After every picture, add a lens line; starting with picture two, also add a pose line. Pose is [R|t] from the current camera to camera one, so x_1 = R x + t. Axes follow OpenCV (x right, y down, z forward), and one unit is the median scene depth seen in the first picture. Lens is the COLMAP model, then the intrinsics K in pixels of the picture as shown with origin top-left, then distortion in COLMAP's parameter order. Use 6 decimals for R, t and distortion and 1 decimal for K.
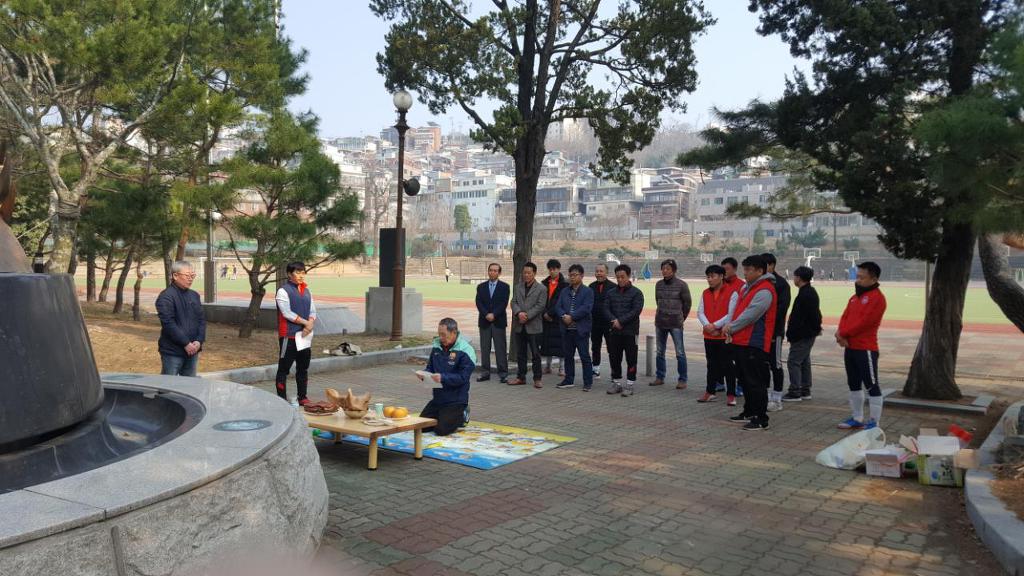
lens RADIAL K [[757.7, 0, 488.0], [0, 757.7, 307.9], [0, 0, 1]] dist [0.127130, -0.191681]
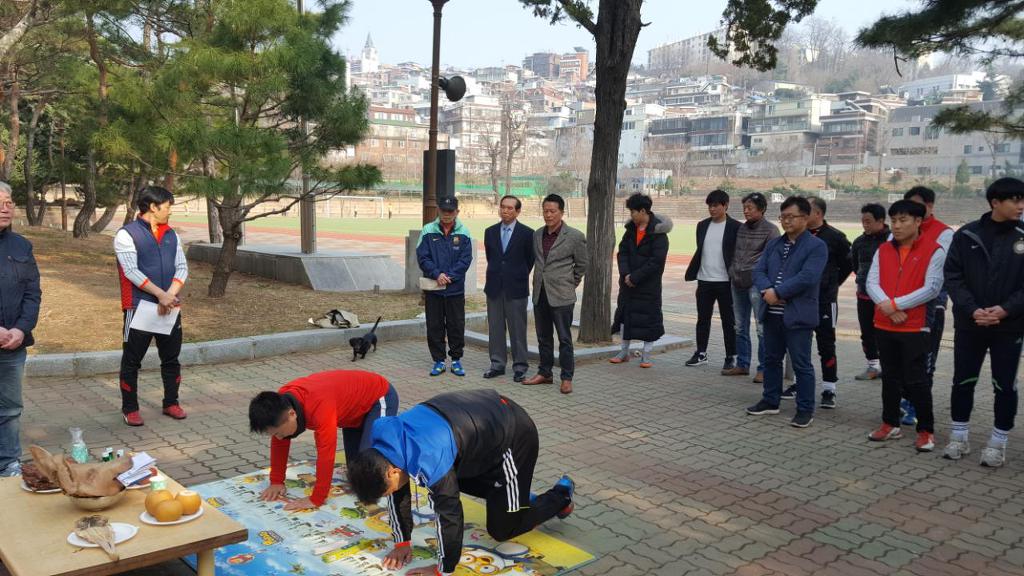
lens RADIAL K [[801.3, 0, 491.3], [0, 801.3, 307.4], [0, 0, 1]] dist [0.111541, -0.172347]
pose [[0.983887, 0.031210, -0.176044, 0.077982], [-0.018983, 0.997316, 0.070717, -0.010432], [0.177778, -0.066236, 0.981839, 0.280005]]
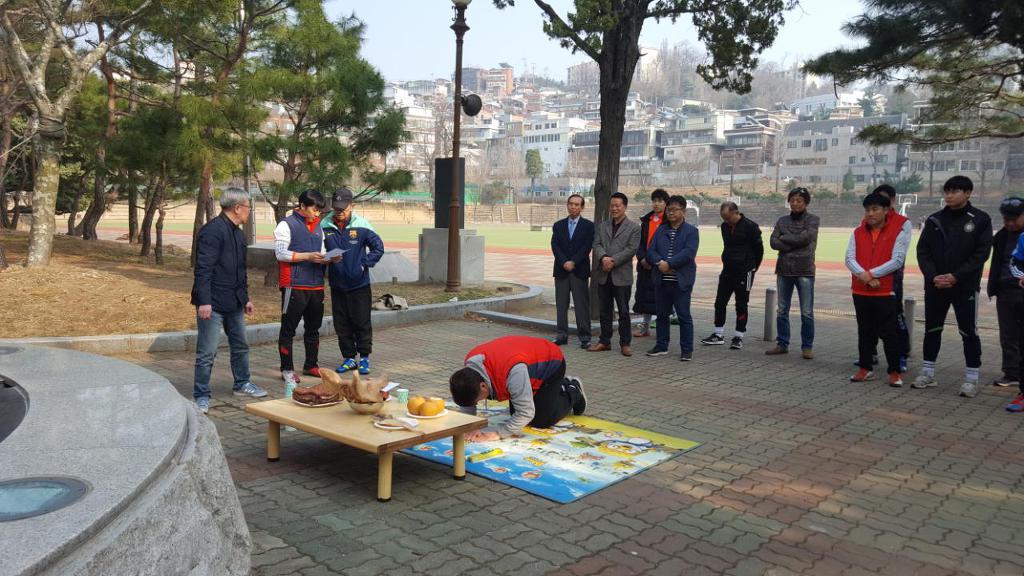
lens RADIAL K [[757.7, 0, 509.8], [0, 757.7, 313.1], [0, 0, 1]] dist [0.127130, -0.191681]
pose [[0.997897, 0.012736, -0.063556, -0.004147], [-0.007973, 0.997178, 0.074644, 0.003961], [0.064327, -0.073981, 0.995183, 0.179727]]
